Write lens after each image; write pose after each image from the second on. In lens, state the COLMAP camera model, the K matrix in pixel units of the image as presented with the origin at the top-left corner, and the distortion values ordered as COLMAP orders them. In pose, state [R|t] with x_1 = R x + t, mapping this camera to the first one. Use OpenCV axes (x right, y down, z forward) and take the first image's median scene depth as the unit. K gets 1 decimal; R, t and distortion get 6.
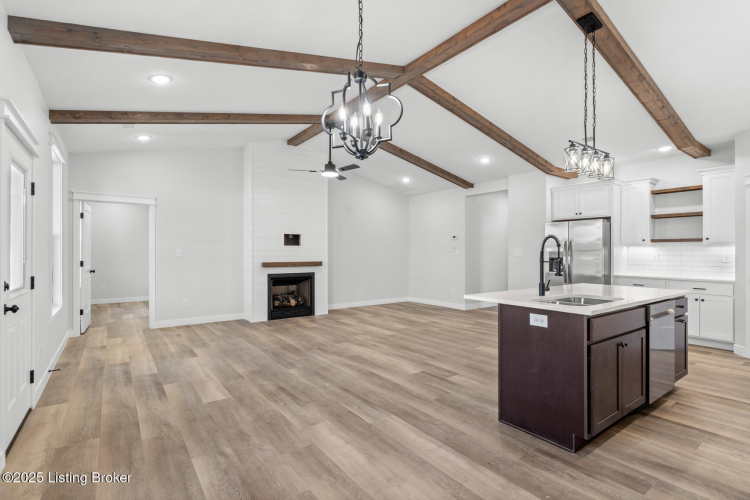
lens RADIAL K [[360.9, 0, 374.8], [0, 360.9, 251.5], [0, 0, 1]] dist [-0.003780, -0.000160]
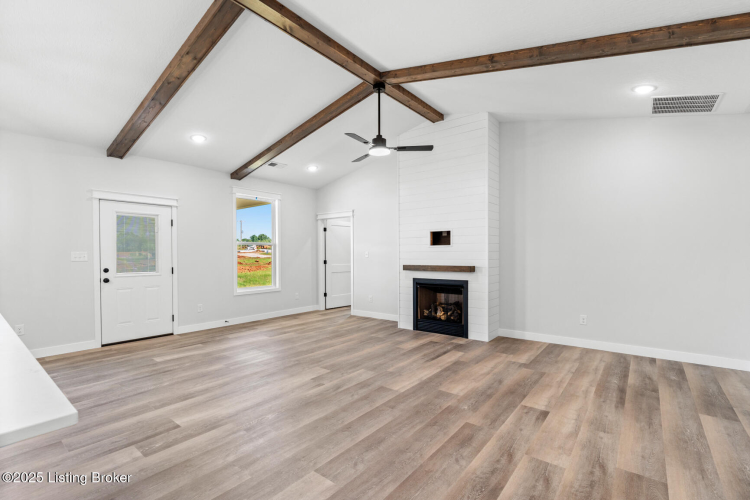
lens RADIAL K [[340.4, 0, 374.4], [0, 340.4, 253.3], [0, 0, 1]] dist [-0.002323, -0.000242]
pose [[0.260524, -0.003839, -0.965460, 0.510301], [0.008306, 0.999964, -0.001735, 0.002125], [0.965432, -0.007567, 0.260547, 0.706213]]
